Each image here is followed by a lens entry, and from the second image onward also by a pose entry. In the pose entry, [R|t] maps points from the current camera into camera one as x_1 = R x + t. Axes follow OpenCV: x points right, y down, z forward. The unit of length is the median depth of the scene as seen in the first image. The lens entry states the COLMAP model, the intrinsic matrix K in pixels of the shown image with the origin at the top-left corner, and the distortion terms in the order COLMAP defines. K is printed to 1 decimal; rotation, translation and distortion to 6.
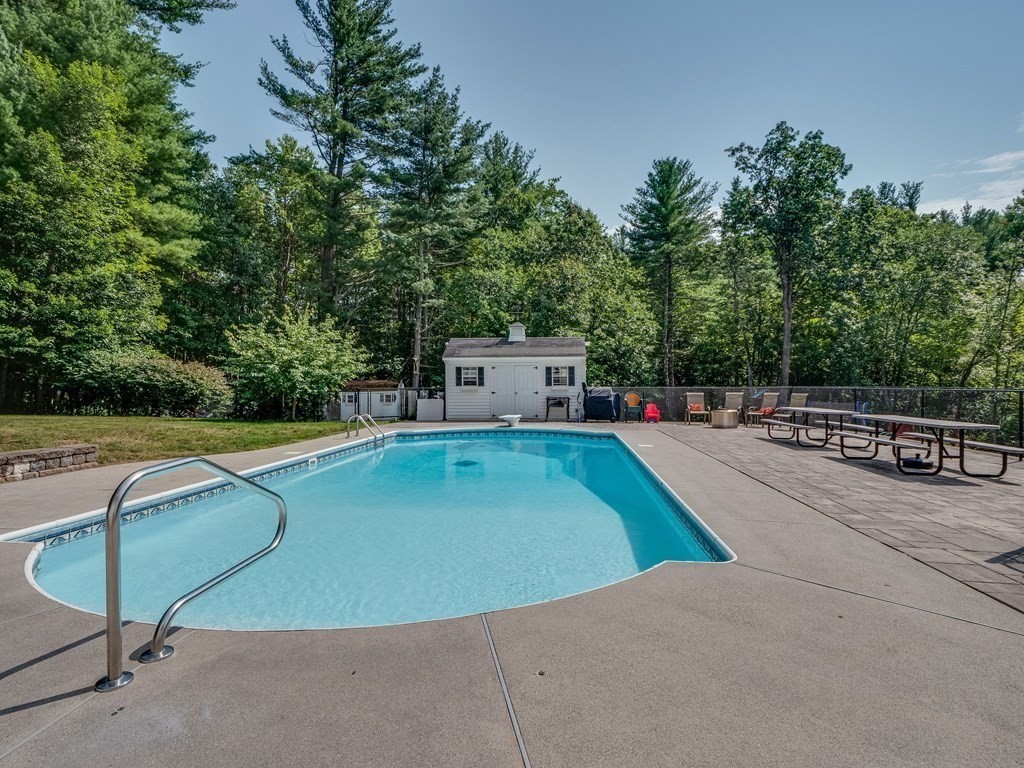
lens RADIAL K [[537.8, 0, 512.0], [0, 537.8, 388.0], [0, 0, 1]] dist [-0.005549, -0.002336]
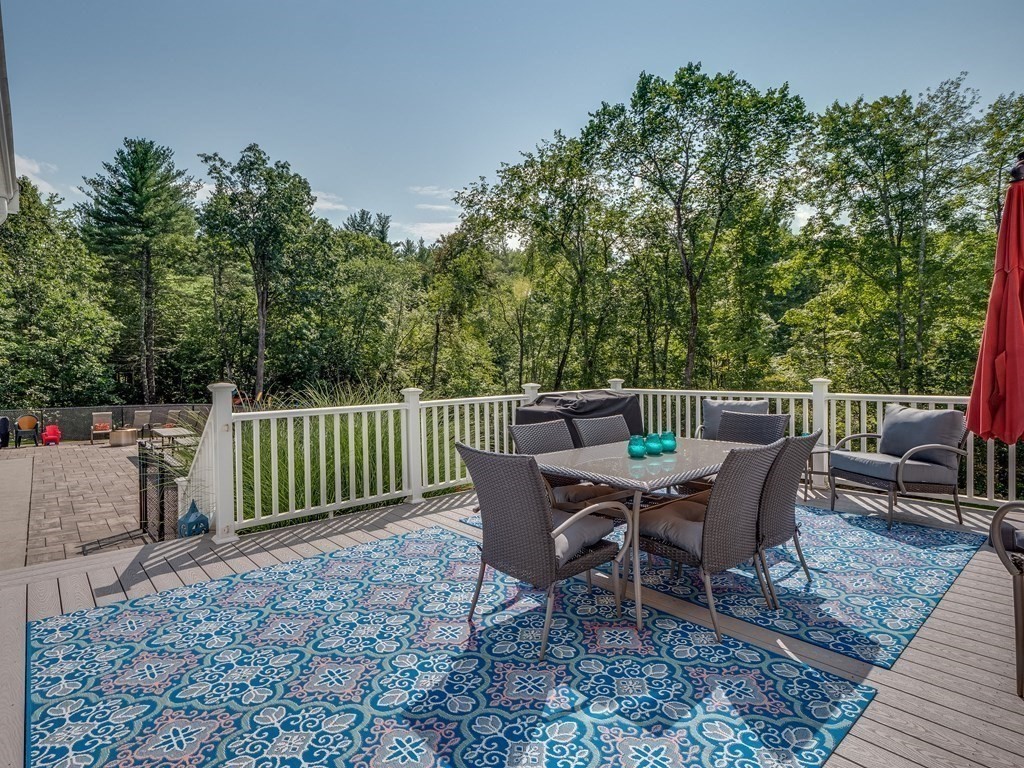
lens RADIAL K [[537.8, 0, 510.9], [0, 537.8, 378.3], [0, 0, 1]] dist [-0.005549, -0.002336]
pose [[0.678512, -0.017911, 0.734371, 0.039471], [0.015000, 0.999832, 0.010527, -0.019280], [-0.734436, 0.003873, 0.678666, -0.099554]]
